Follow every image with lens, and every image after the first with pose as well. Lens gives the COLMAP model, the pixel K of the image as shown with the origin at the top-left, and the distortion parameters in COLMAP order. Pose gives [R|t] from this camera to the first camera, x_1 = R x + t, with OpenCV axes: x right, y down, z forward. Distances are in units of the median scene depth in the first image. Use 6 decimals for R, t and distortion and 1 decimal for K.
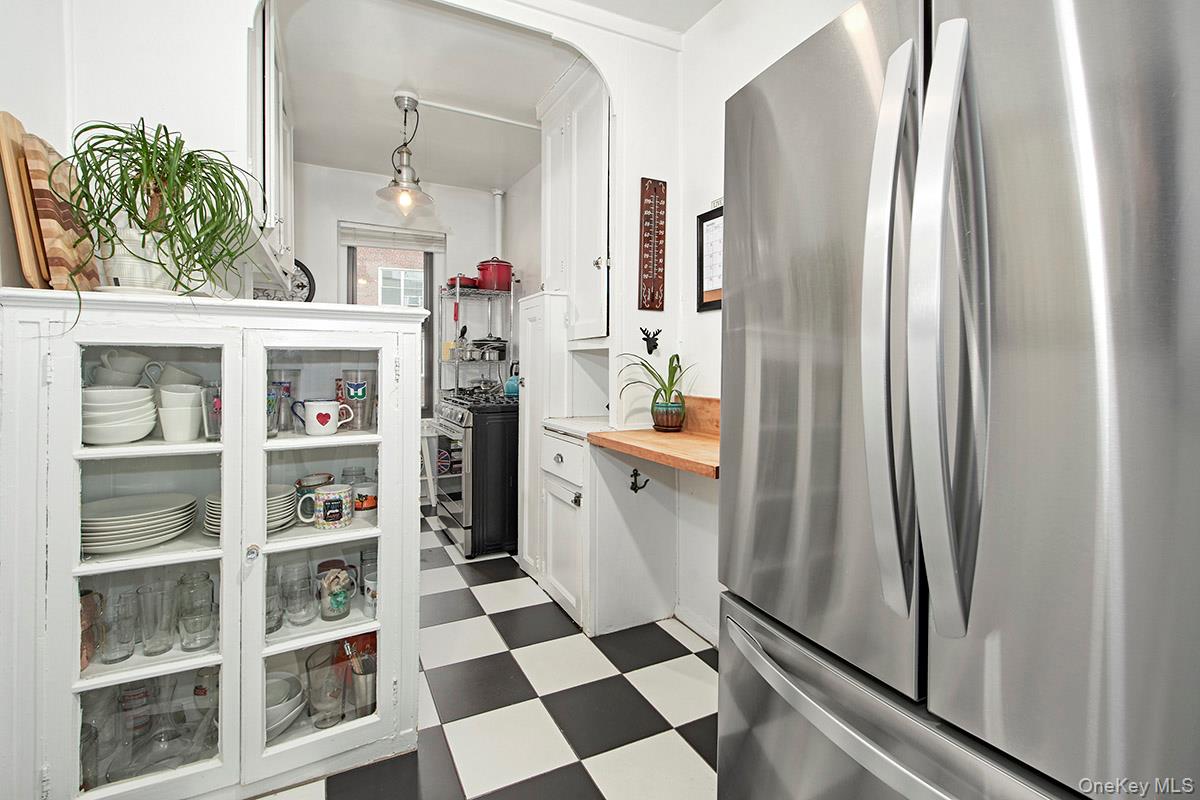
lens RADIAL K [[519.6, 0, 599.5], [0, 519.6, 359.7], [0, 0, 1]] dist [0.000781, -0.003170]
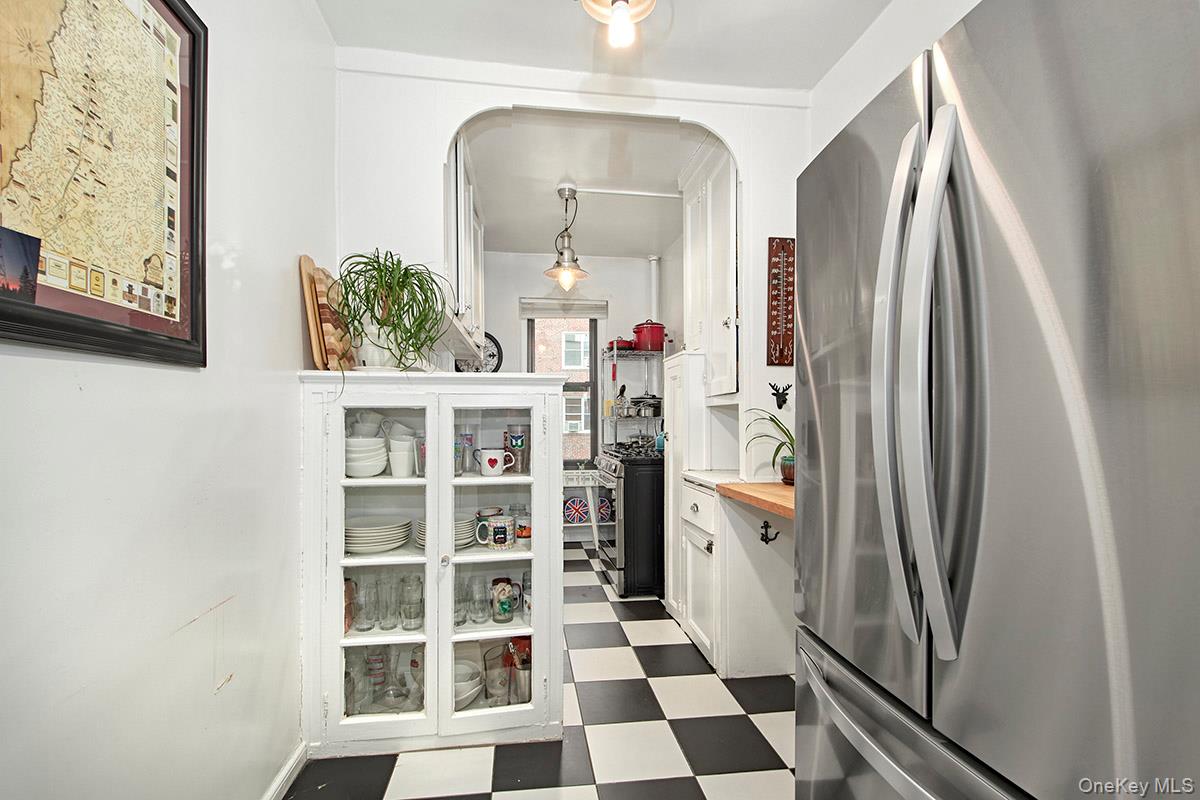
lens RADIAL K [[523.0, 0, 586.0], [0, 523.0, 410.6], [0, 0, 1]] dist [0.001021, -0.006296]
pose [[0.936192, -0.011680, -0.351296, 0.131457], [0.007680, 0.999889, -0.012777, 0.003393], [0.351406, 0.009264, 0.936177, -0.119947]]
